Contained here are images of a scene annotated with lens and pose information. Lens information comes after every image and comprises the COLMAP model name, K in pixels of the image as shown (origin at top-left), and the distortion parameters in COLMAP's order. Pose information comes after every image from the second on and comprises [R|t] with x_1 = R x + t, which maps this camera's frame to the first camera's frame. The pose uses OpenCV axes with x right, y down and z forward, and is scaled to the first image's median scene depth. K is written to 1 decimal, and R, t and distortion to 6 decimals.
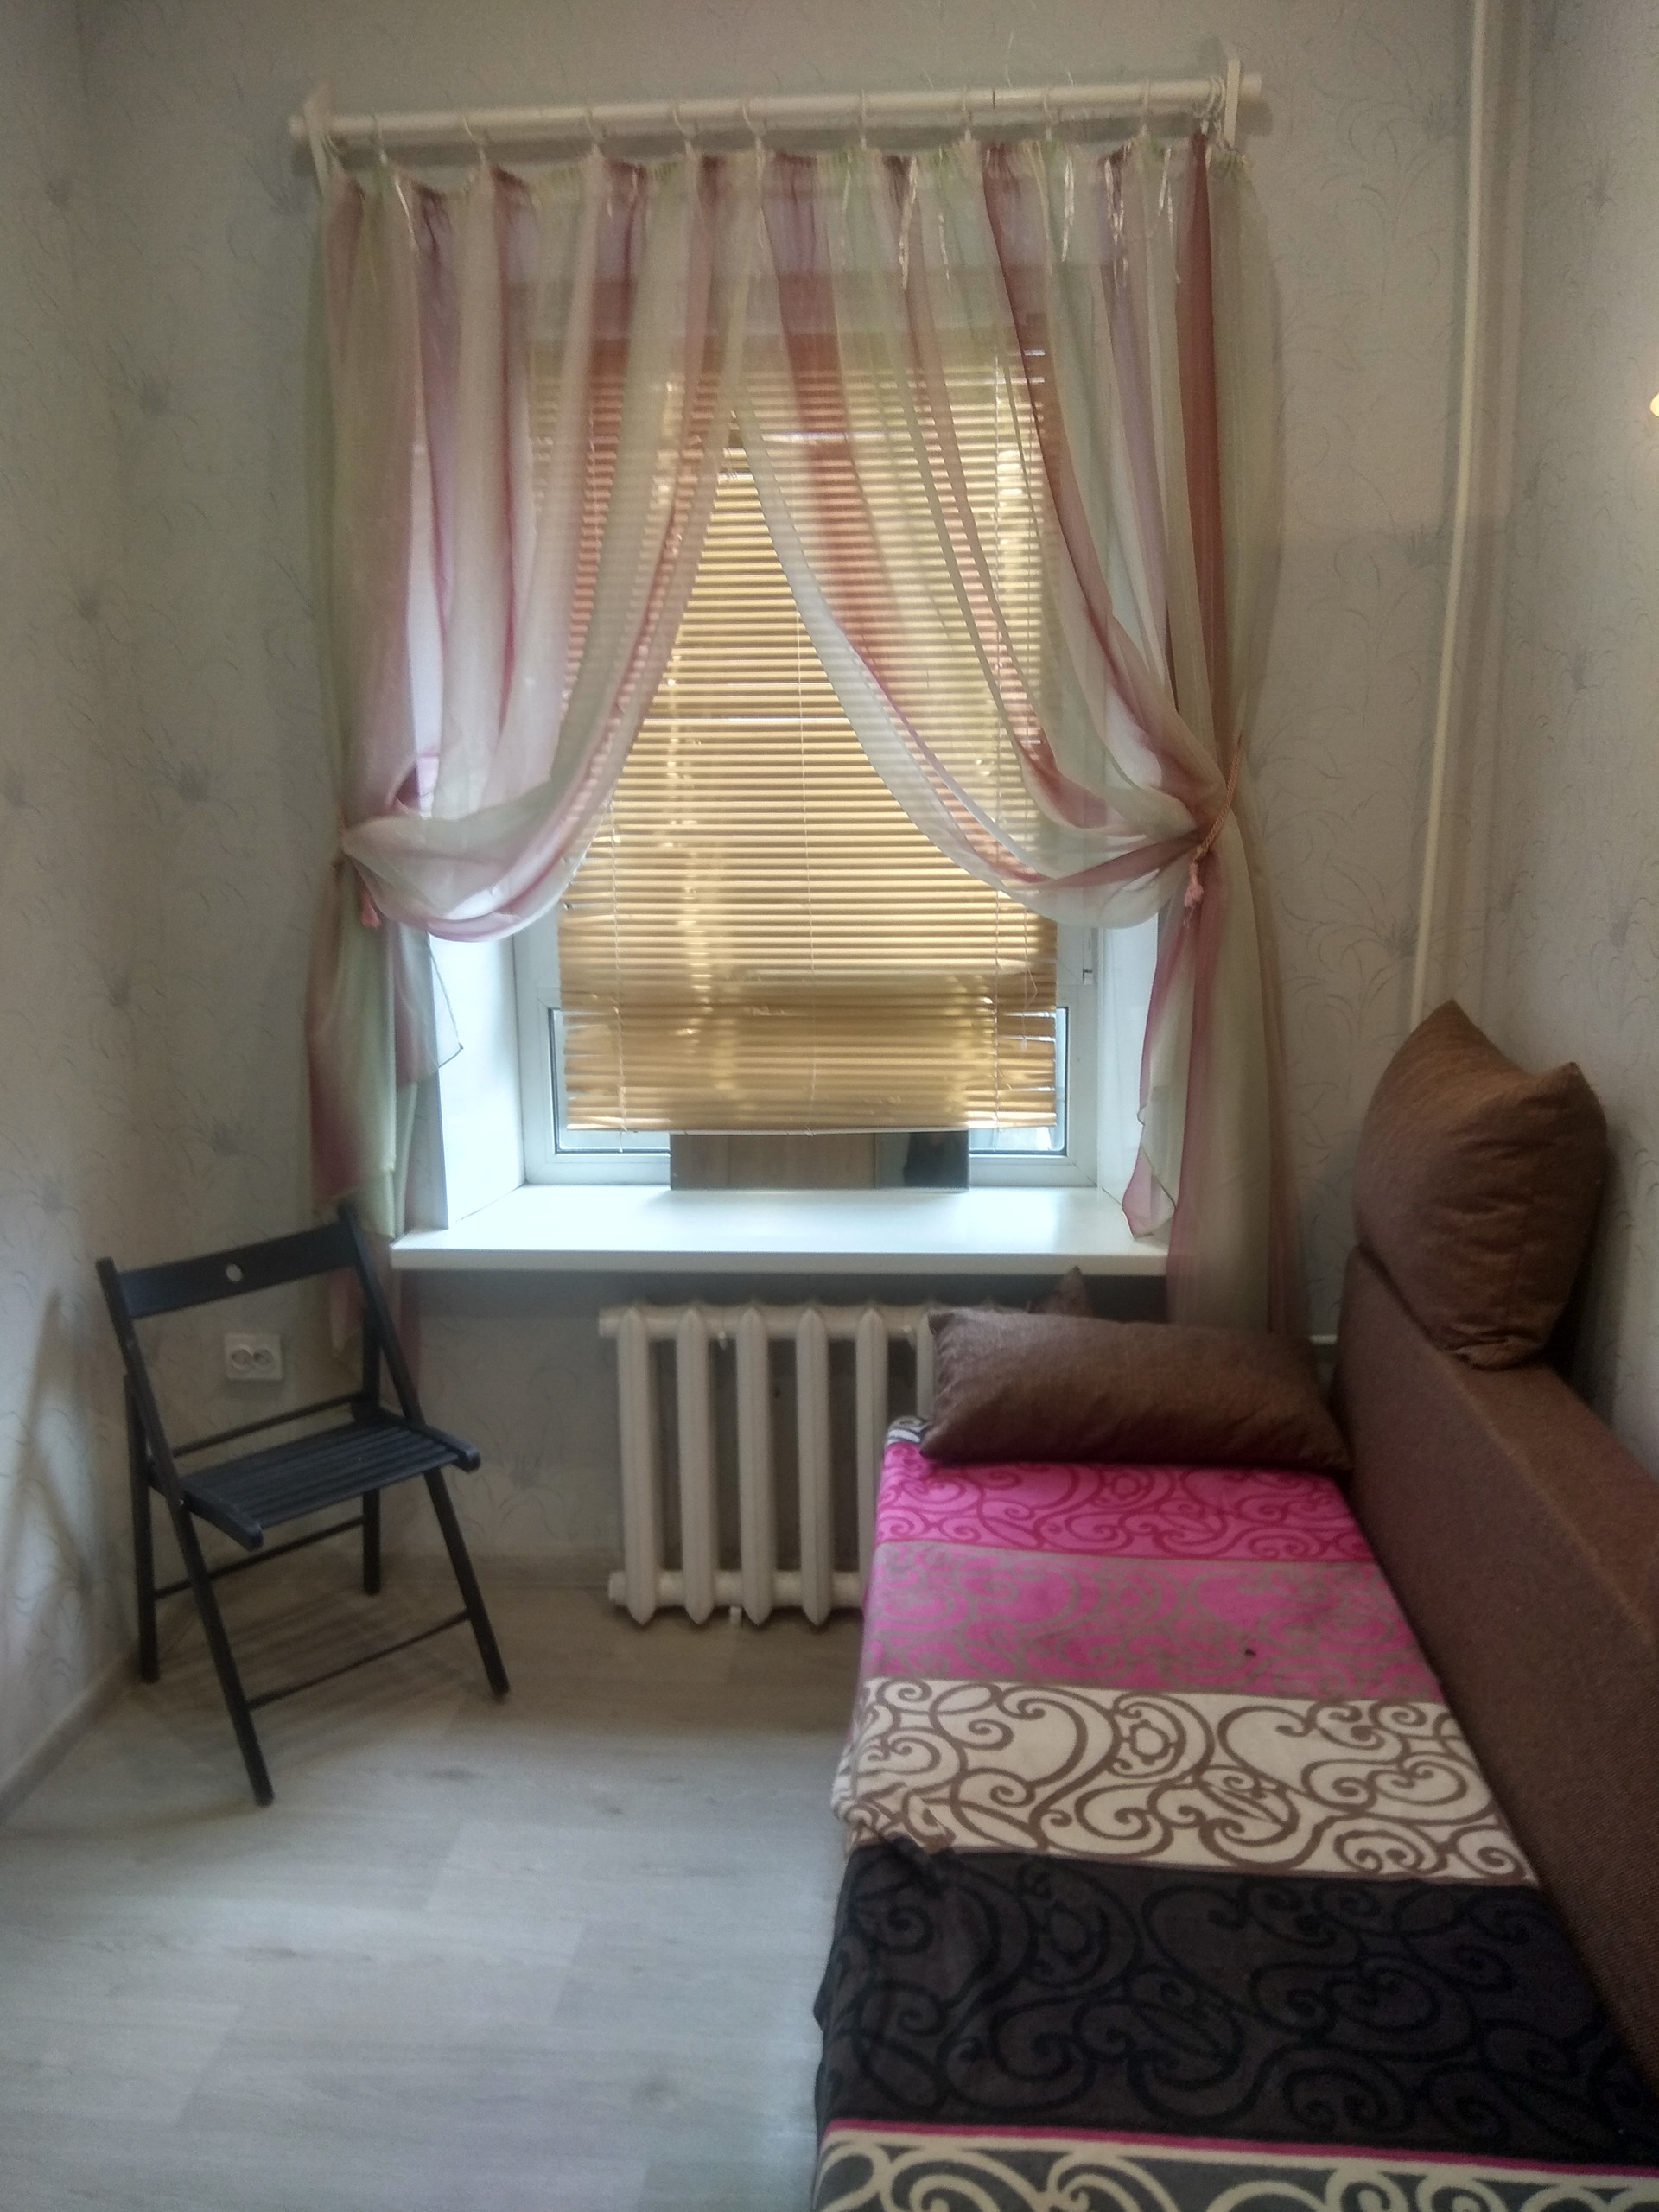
lens RADIAL K [[1683.8, 0, 834.8], [0, 1683.8, 1094.1], [0, 0, 1]] dist [0.035303, -0.059864]
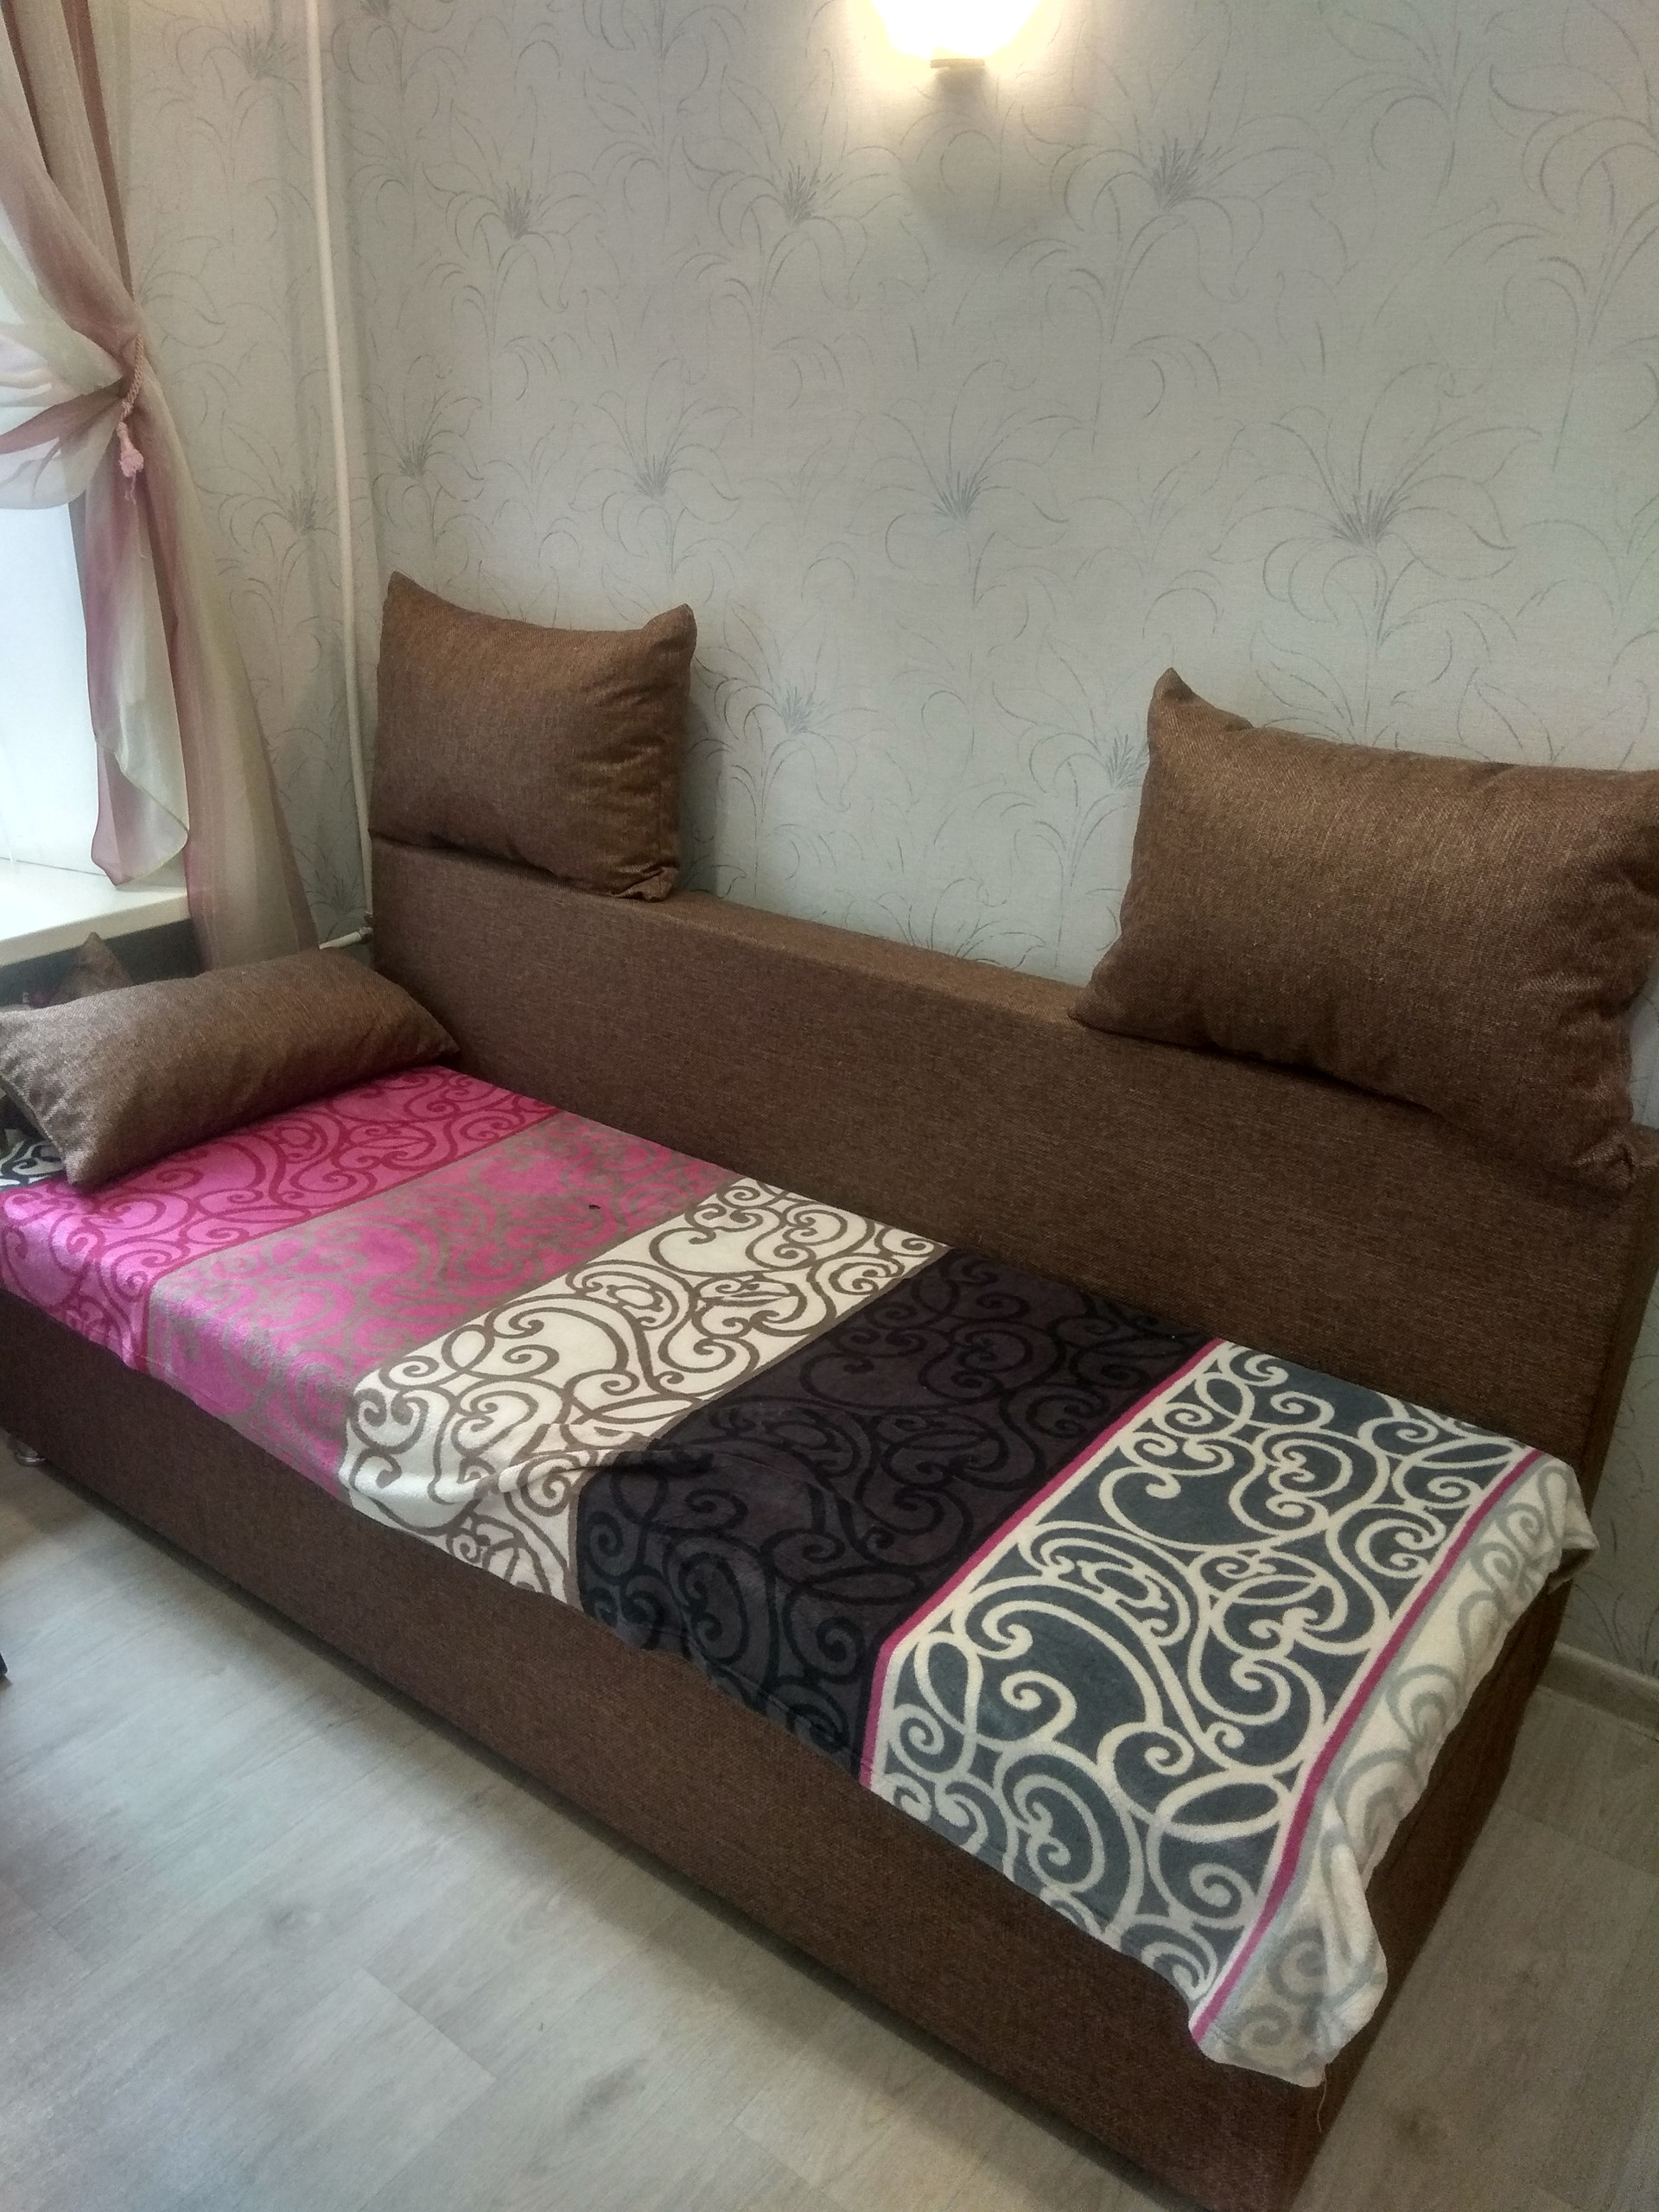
lens RADIAL K [[1683.8, 0, 835.9], [0, 1683.8, 1120.3], [0, 0, 1]] dist [0.035303, -0.059864]
pose [[0.521180, -0.320944, 0.790801, -0.477575], [0.133778, 0.945865, 0.295709, -0.013069], [-0.842897, -0.048325, 0.535901, 0.297243]]
